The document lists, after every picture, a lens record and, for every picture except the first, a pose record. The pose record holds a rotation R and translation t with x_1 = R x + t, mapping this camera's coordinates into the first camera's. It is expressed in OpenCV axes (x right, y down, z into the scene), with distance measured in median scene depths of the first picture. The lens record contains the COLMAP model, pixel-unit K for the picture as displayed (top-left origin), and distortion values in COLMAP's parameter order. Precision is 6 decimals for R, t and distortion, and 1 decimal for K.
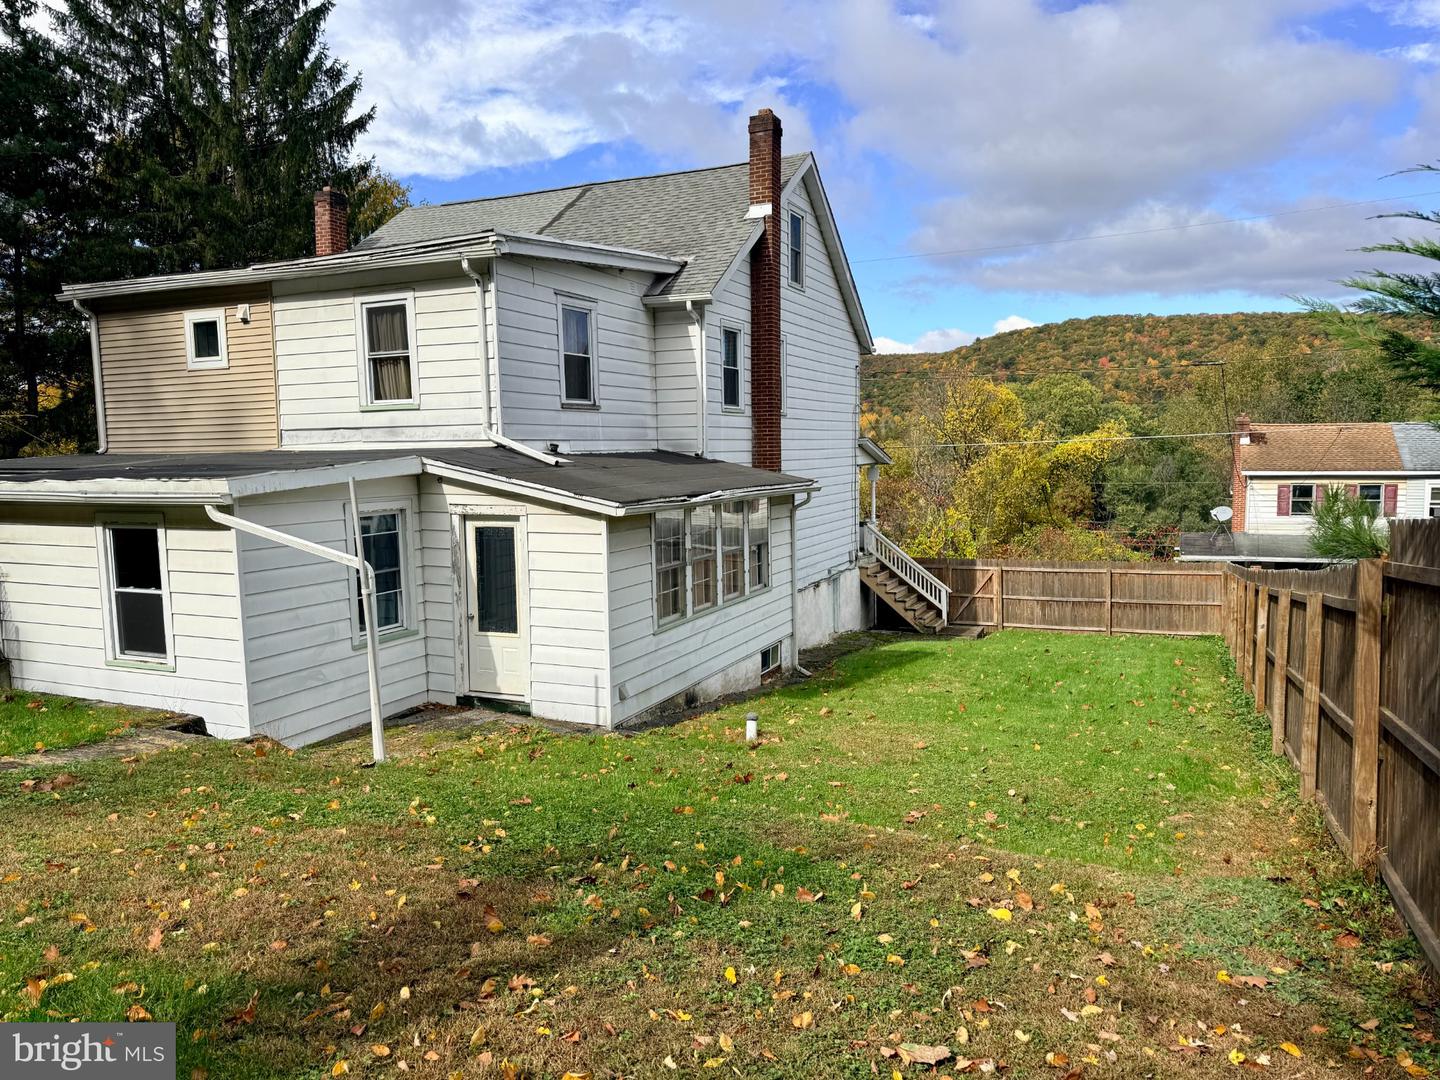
lens RADIAL K [[998.7, 0, 721.0], [0, 998.7, 547.0], [0, 0, 1]] dist [0.154651, -0.254851]
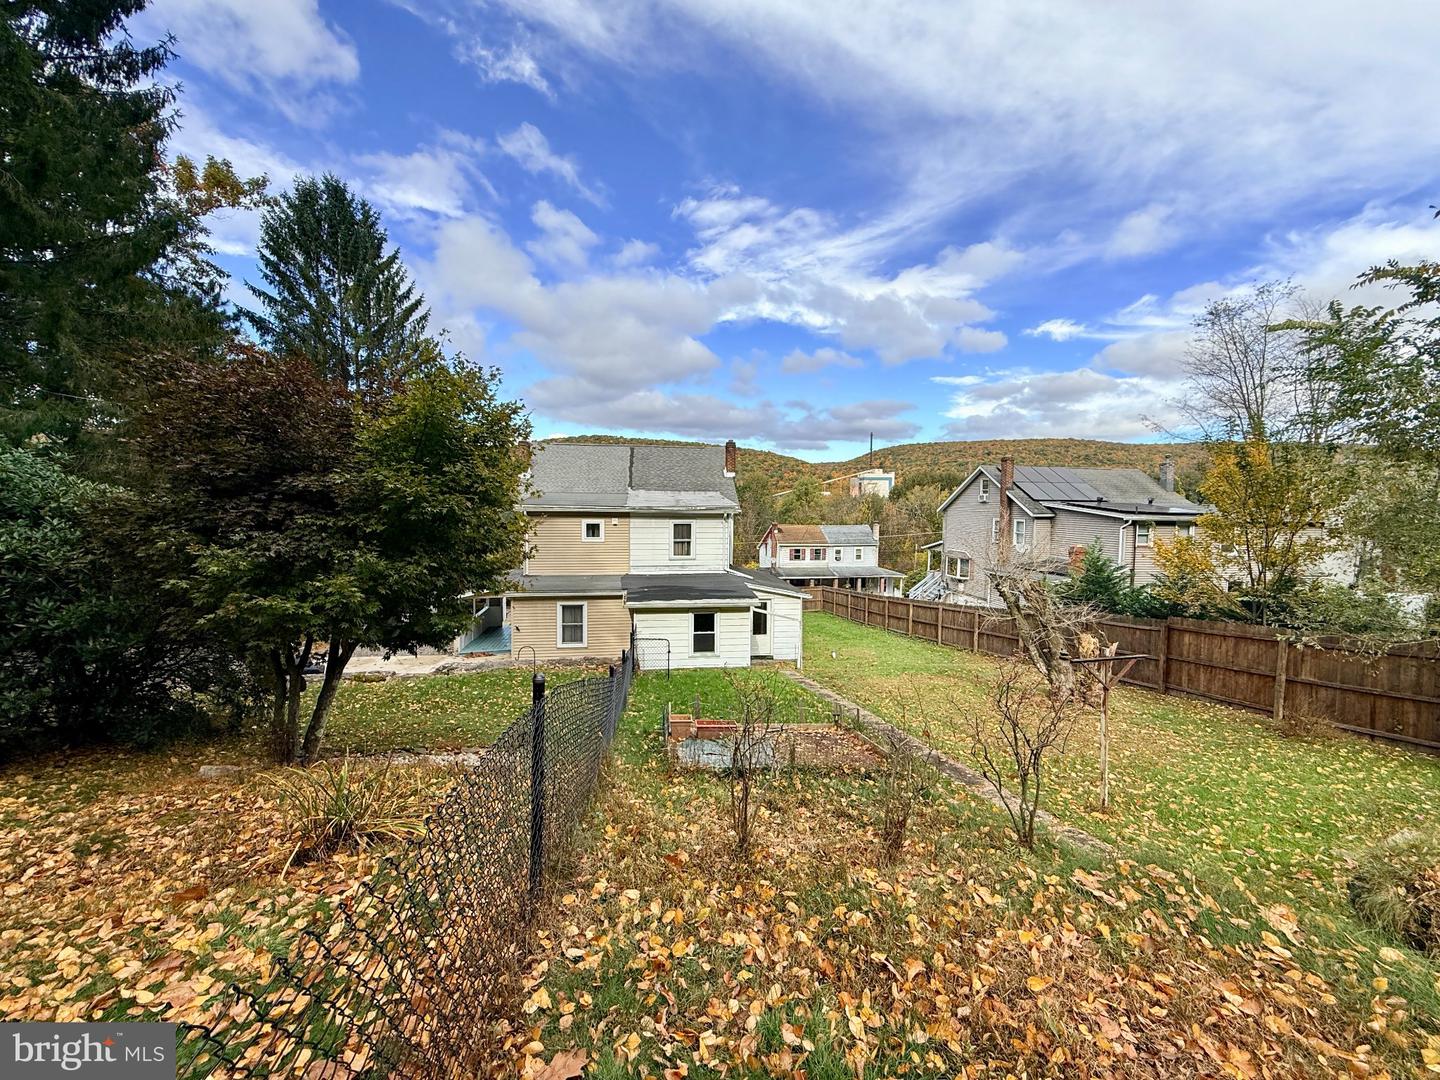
lens RADIAL K [[573.6, 0, 713.4], [0, 573.6, 526.9], [0, 0, 1]] dist [0.022094, 0.000264]
pose [[0.840446, -0.001344, 0.541893, -1.112715], [0.028722, 0.998702, -0.042069, -0.154987], [-0.541133, 0.050921, 0.839394, -0.394820]]
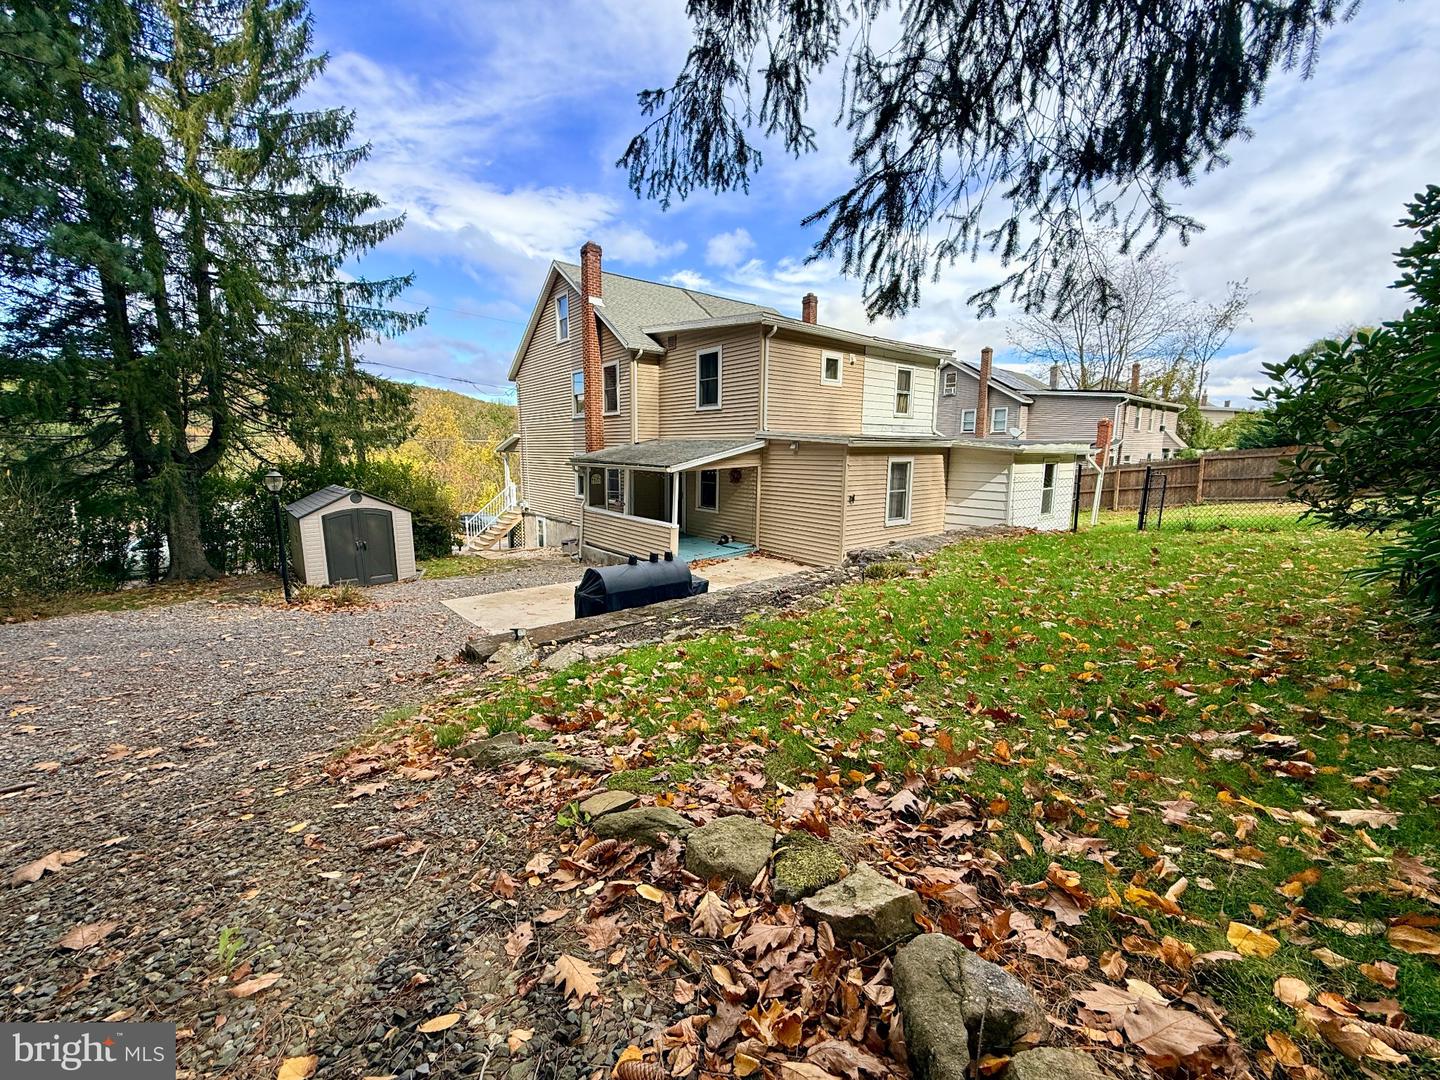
lens RADIAL K [[569.6, 0, 712.7], [0, 569.6, 538.8], [0, 0, 1]] dist [0.000224, -0.000160]
pose [[0.450852, -0.122208, 0.884193, -1.622003], [0.076415, 0.992231, 0.098176, -0.027278], [-0.889322, 0.023303, 0.456688, 0.803948]]
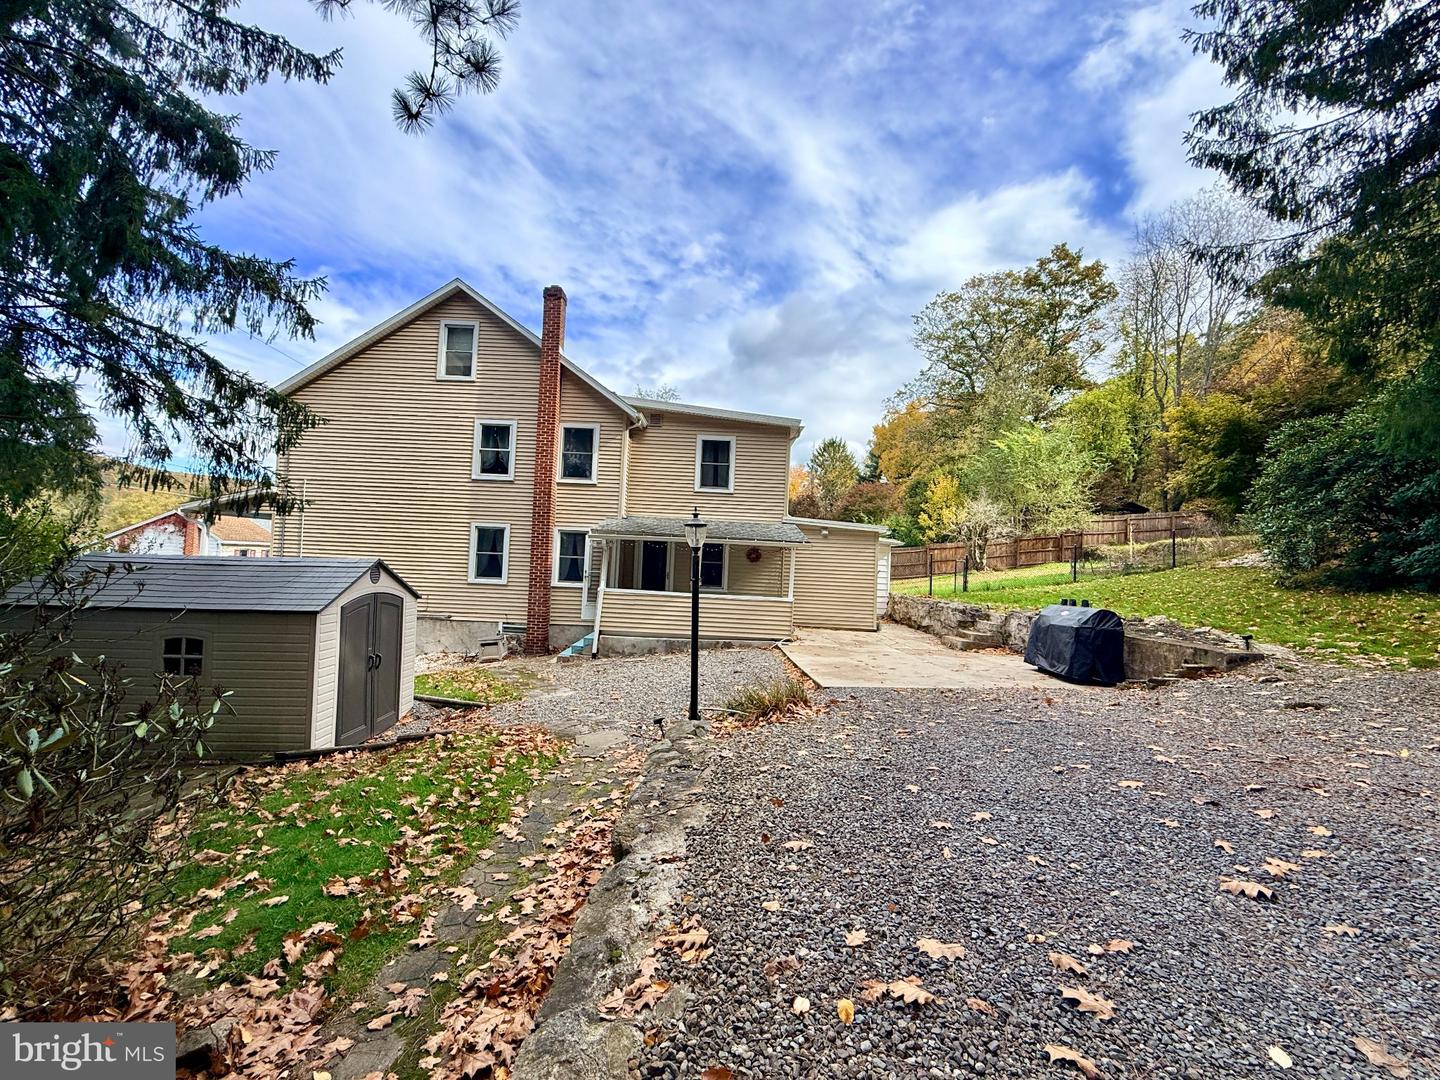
lens RADIAL K [[569.6, 0, 712.7], [0, 569.6, 538.8], [0, 0, 1]] dist [0.000224, -0.000160]
pose [[-0.413080, 0.034633, 0.910036, -1.654576], [0.054246, 0.998438, -0.013375, -0.057909], [-0.909078, 0.043841, -0.414314, 1.760627]]
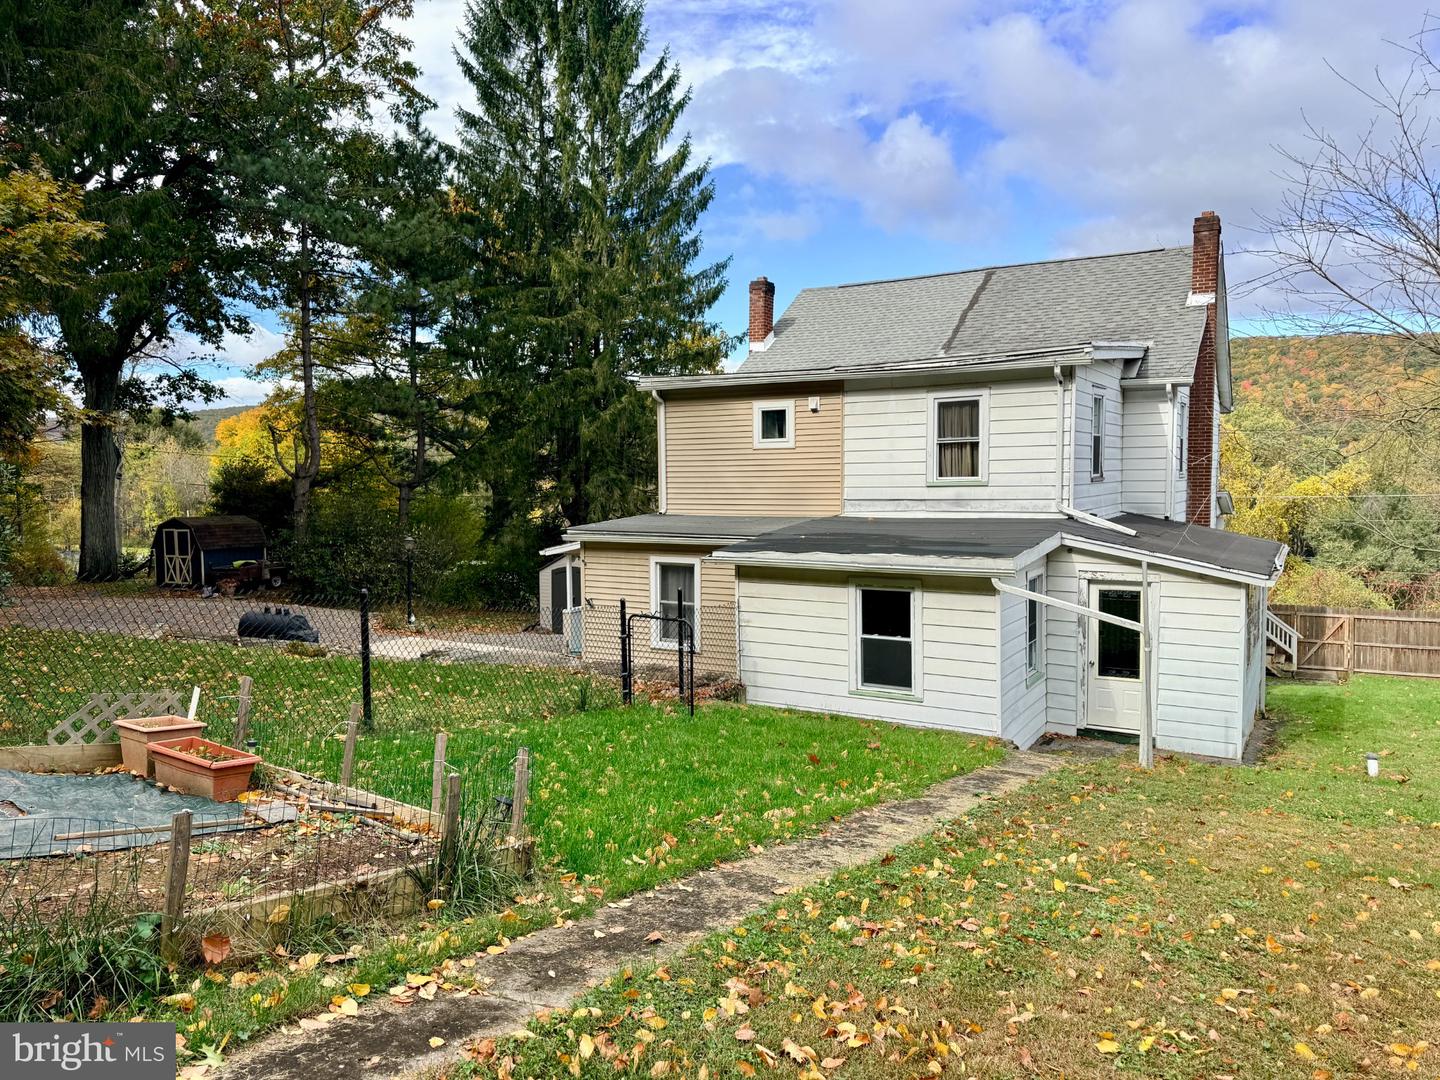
lens RADIAL K [[1005.5, 0, 719.6], [0, 1005.5, 543.8], [0, 0, 1]] dist [0.084898, -0.106834]
pose [[0.994241, 0.013448, -0.106324, -0.474205], [-0.016145, 0.999568, -0.024545, -0.031242], [0.105948, 0.026120, 0.994029, -0.223809]]
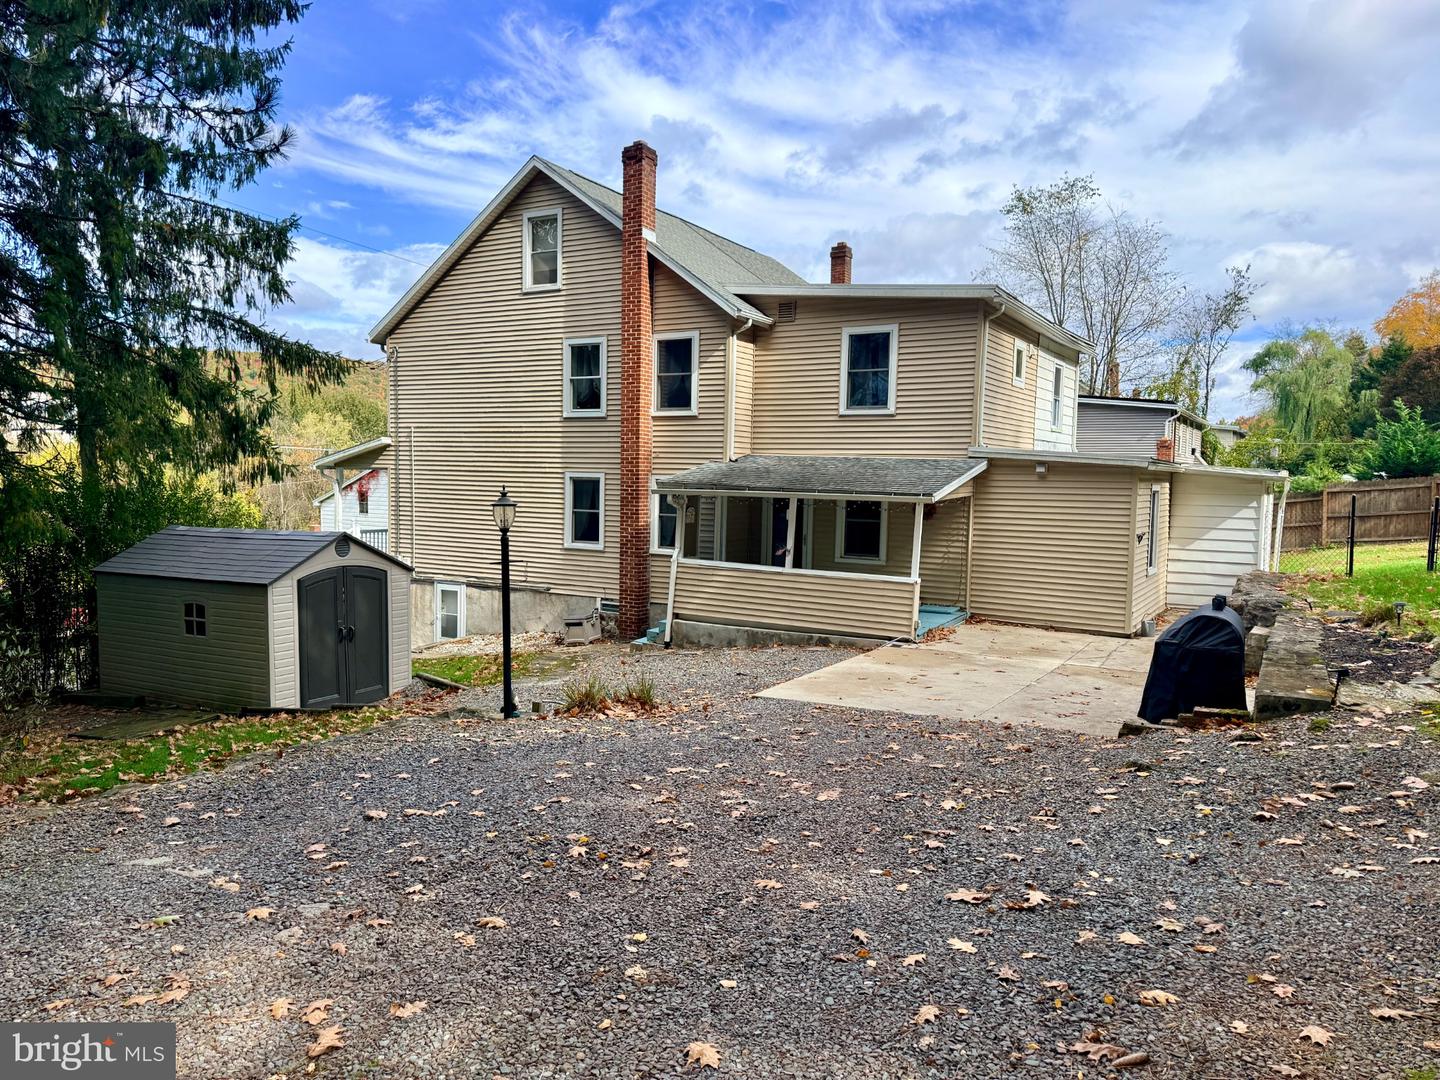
lens RADIAL K [[998.7, 0, 721.0], [0, 998.7, 547.0], [0, 0, 1]] dist [0.154651, -0.254851]
pose [[0.105321, -0.052668, 0.993043, -1.962068], [0.076595, 0.996060, 0.044705, -0.065190], [-0.991484, 0.071353, 0.108940, 1.351551]]
